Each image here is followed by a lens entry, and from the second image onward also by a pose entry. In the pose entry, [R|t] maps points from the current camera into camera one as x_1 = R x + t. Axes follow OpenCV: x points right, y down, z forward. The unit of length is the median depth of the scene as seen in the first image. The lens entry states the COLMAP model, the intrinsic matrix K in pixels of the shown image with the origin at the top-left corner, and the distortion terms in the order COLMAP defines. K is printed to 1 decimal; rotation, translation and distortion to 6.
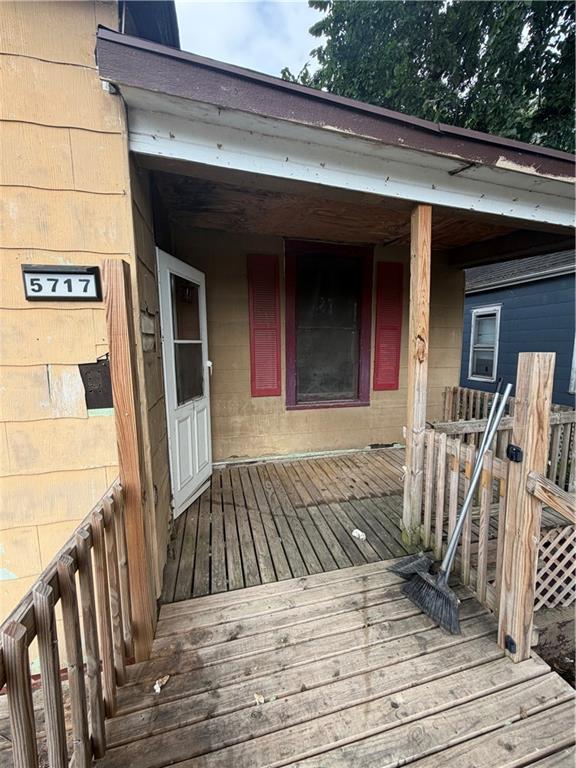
lens RADIAL K [[306.6, 0, 282.5], [0, 306.6, 379.4], [0, 0, 1]] dist [-0.002533, 0.000947]
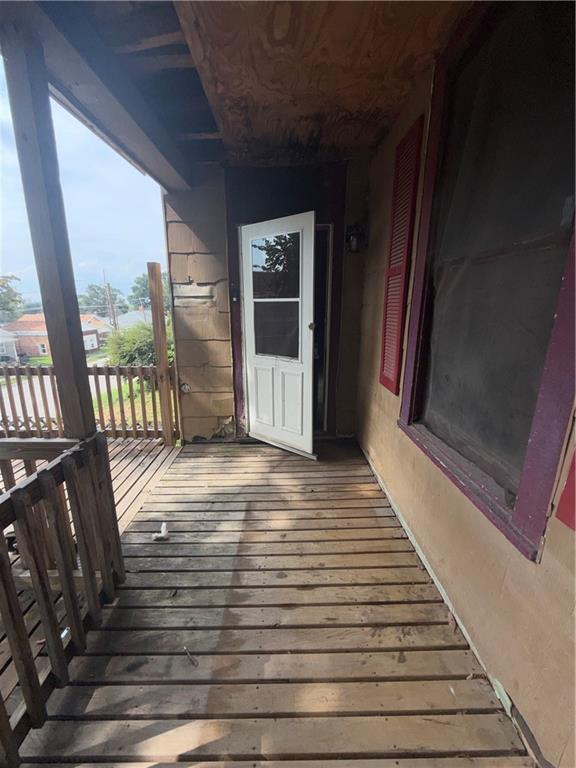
lens RADIAL K [[306.6, 0, 289.5], [0, 306.6, 380.1], [0, 0, 1]] dist [-0.002533, 0.000947]
pose [[-0.195070, 0.234613, -0.952315, 0.634852], [-0.109893, 0.959626, 0.258924, -0.112084], [0.974613, 0.155161, -0.161412, 1.023373]]
